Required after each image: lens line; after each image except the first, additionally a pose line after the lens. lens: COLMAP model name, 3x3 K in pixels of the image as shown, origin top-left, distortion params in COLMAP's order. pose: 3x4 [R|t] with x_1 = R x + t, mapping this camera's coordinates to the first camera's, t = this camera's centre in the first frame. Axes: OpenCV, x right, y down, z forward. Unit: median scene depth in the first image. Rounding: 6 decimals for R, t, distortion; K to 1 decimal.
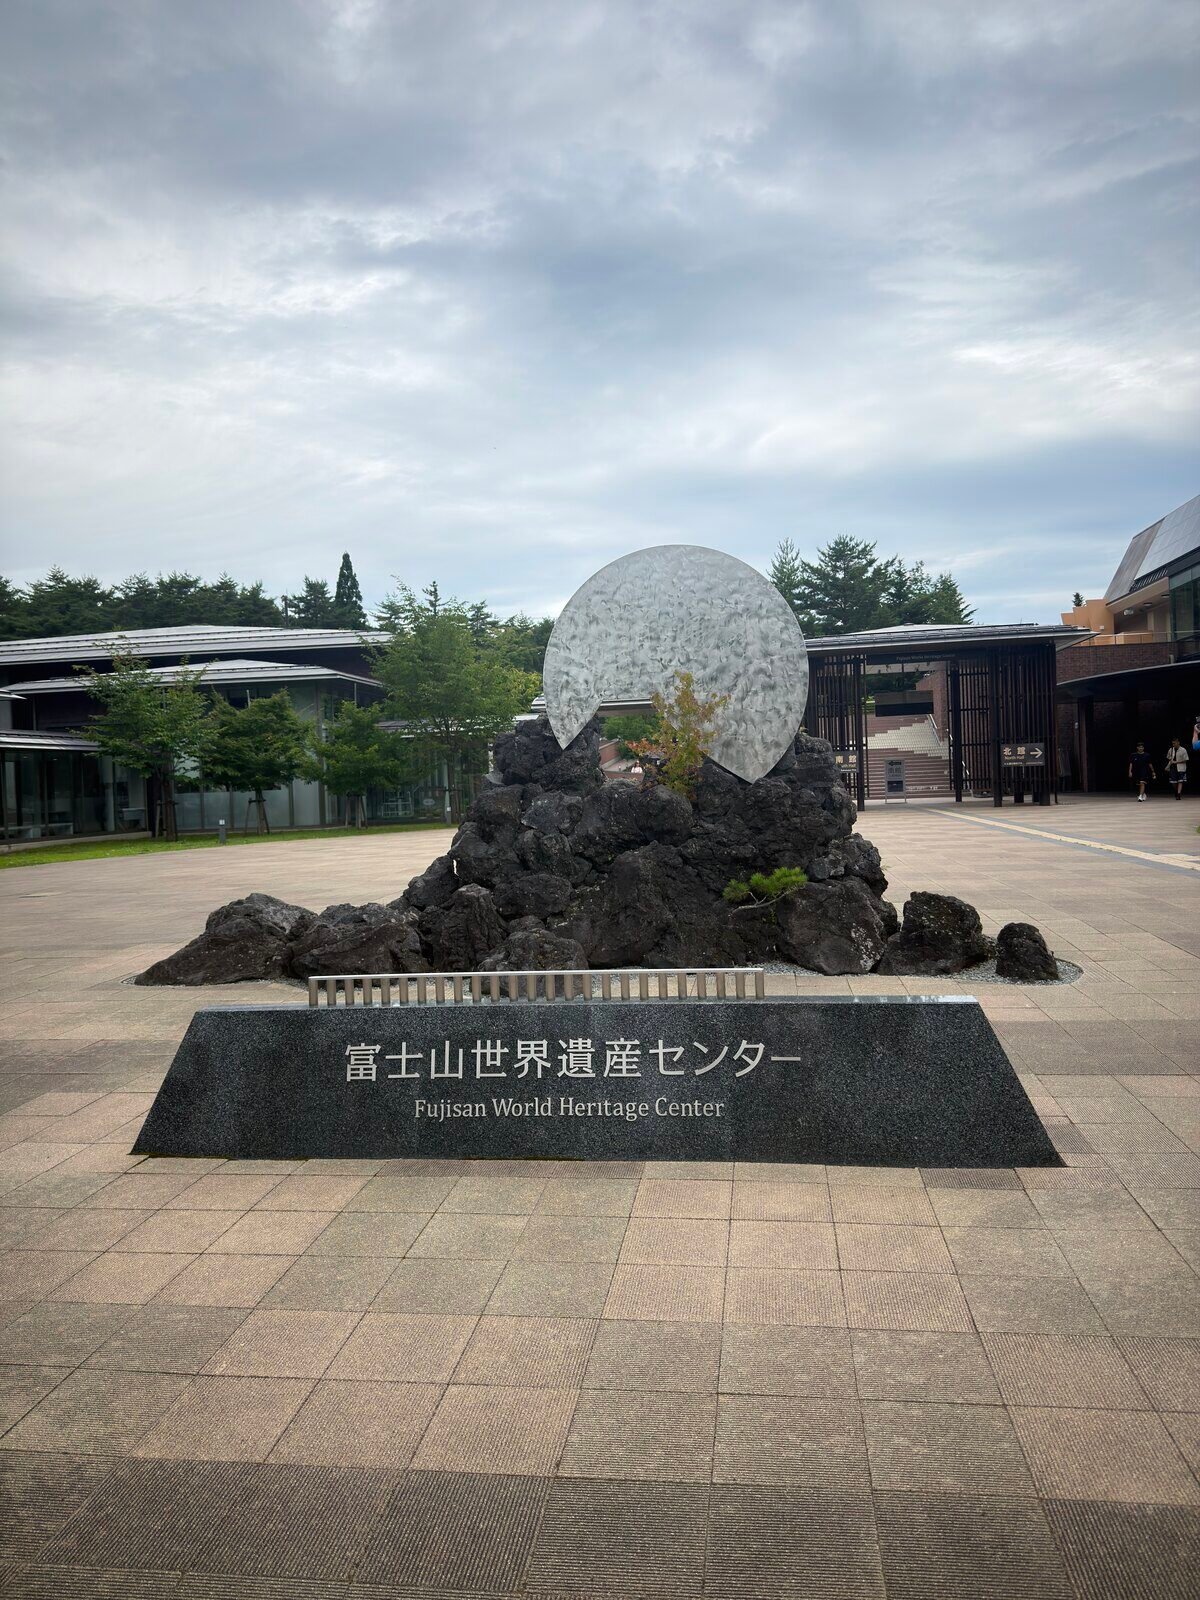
lens RADIAL K [[1099.5, 0, 610.7], [0, 1099.5, 795.2], [0, 0, 1]] dist [0.178936, -0.375418]
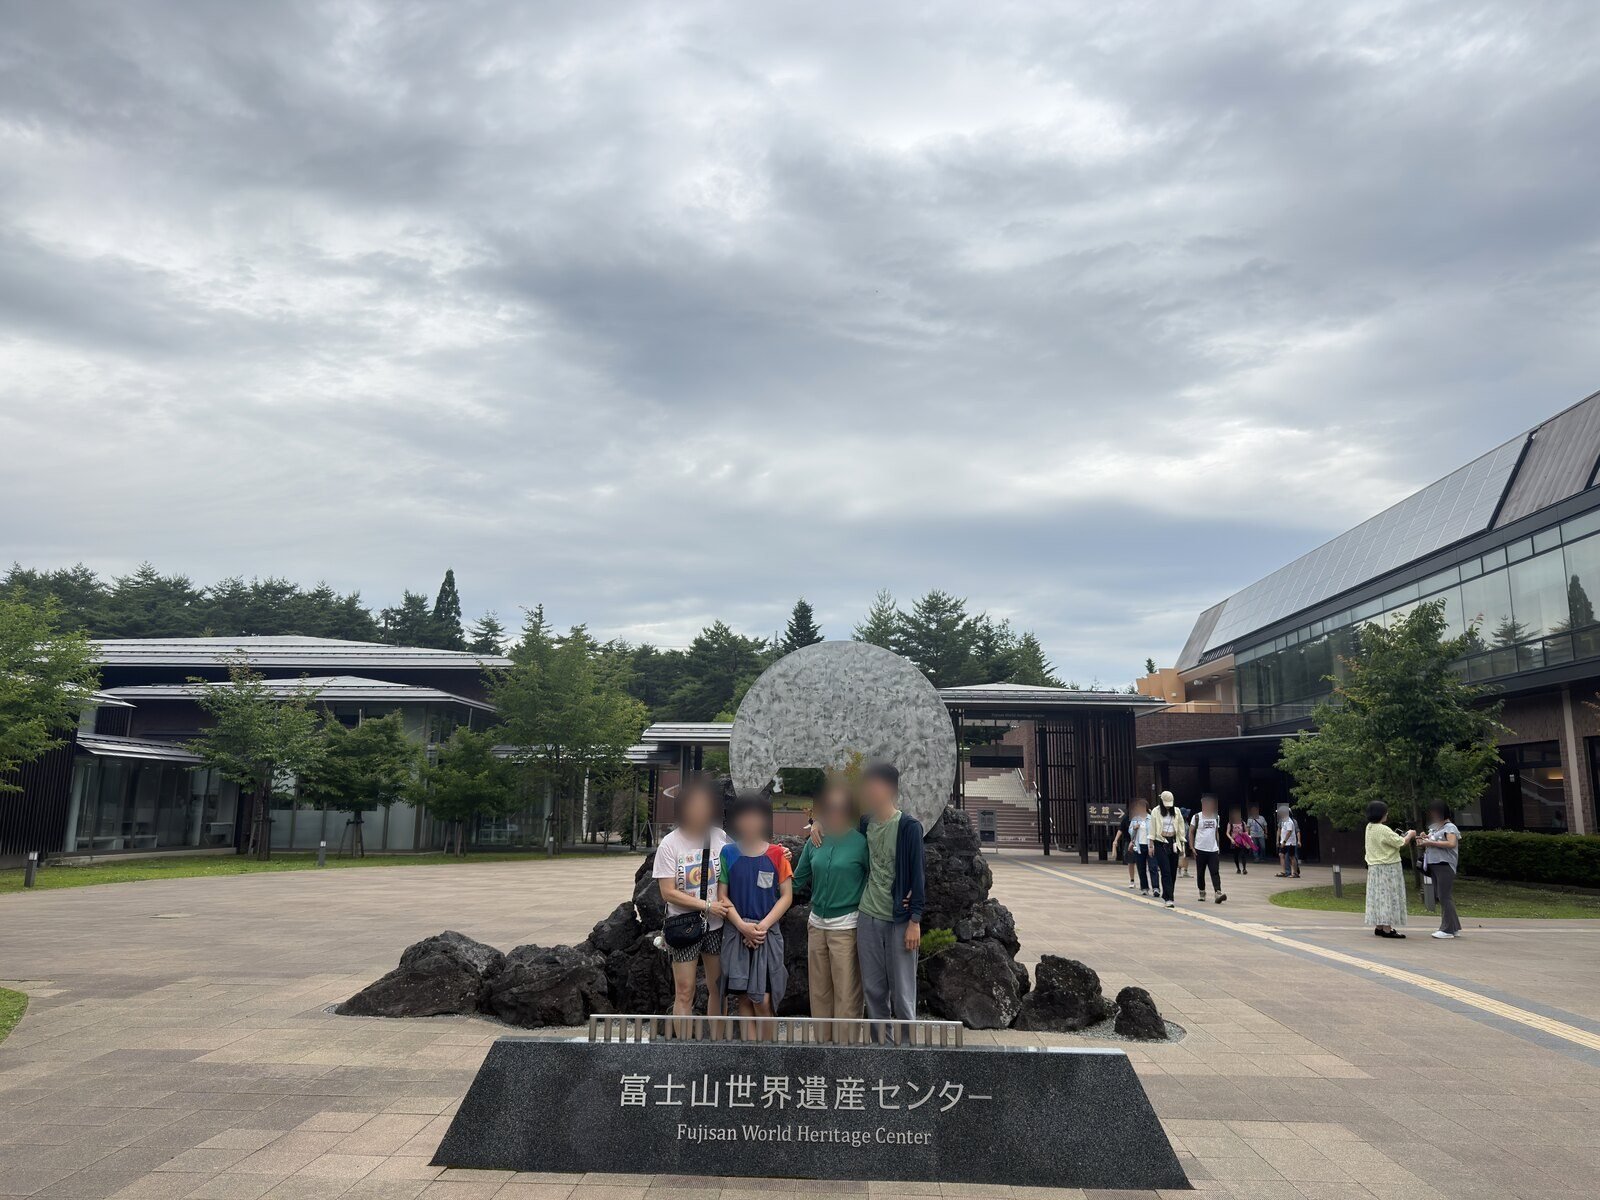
lens RADIAL K [[1099.5, 0, 802.4], [0, 1099.5, 609.1], [0, 0, 1]] dist [0.178936, -0.375418]
pose [[0.993881, 0.068014, 0.087033, -0.094564], [-0.049965, 0.979548, -0.194909, -0.023686], [-0.098509, 0.189368, 0.976952, -0.163413]]
